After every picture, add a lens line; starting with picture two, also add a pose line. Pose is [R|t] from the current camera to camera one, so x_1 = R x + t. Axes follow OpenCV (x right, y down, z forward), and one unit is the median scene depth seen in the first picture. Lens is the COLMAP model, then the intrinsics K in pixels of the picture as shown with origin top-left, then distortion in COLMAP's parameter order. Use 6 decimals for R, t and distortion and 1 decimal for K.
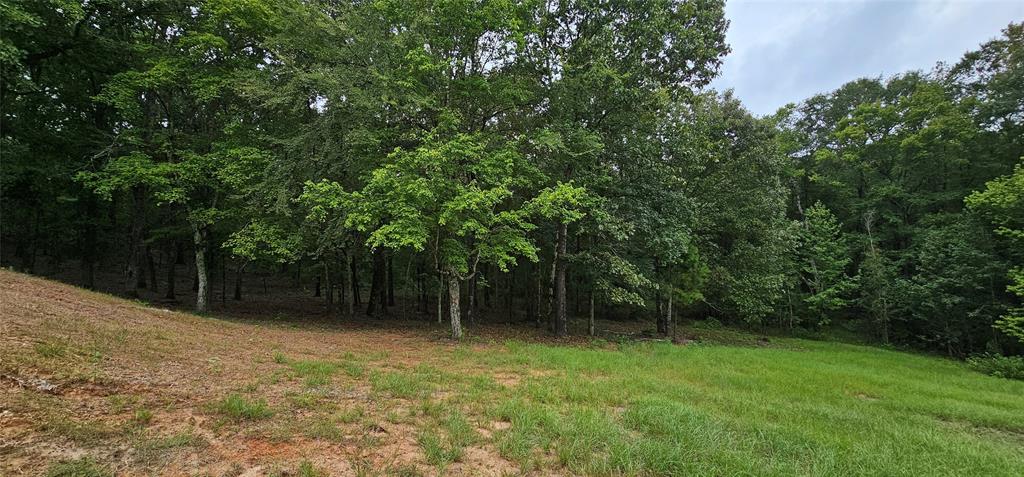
lens RADIAL K [[420.7, 0, 509.5], [0, 420.7, 240.8], [0, 0, 1]] dist [-0.000923, -0.000413]
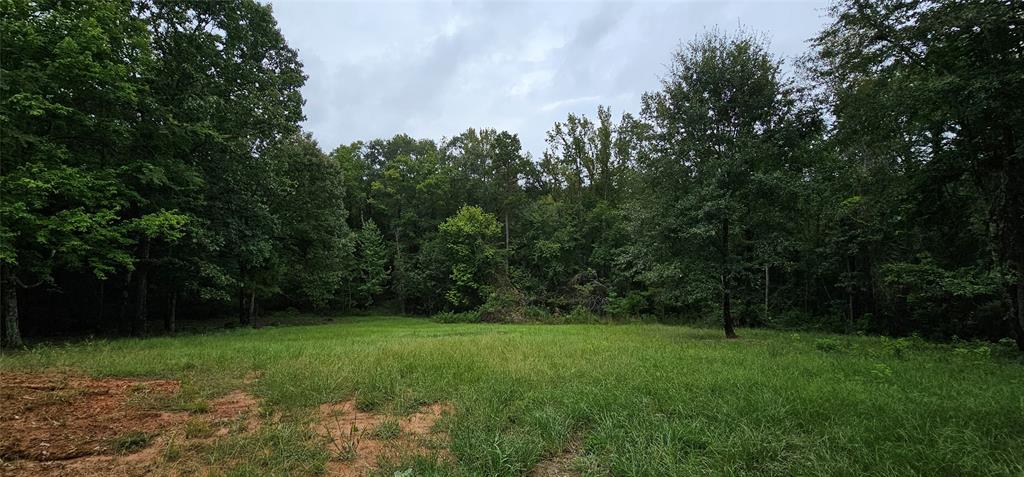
lens RADIAL K [[420.7, 0, 509.5], [0, 420.7, 240.8], [0, 0, 1]] dist [-0.000923, -0.000413]
pose [[0.618013, 0.032348, 0.785502, -0.123106], [-0.044674, 0.998984, -0.005991, -0.042150], [-0.784897, -0.031389, 0.618830, -0.339427]]
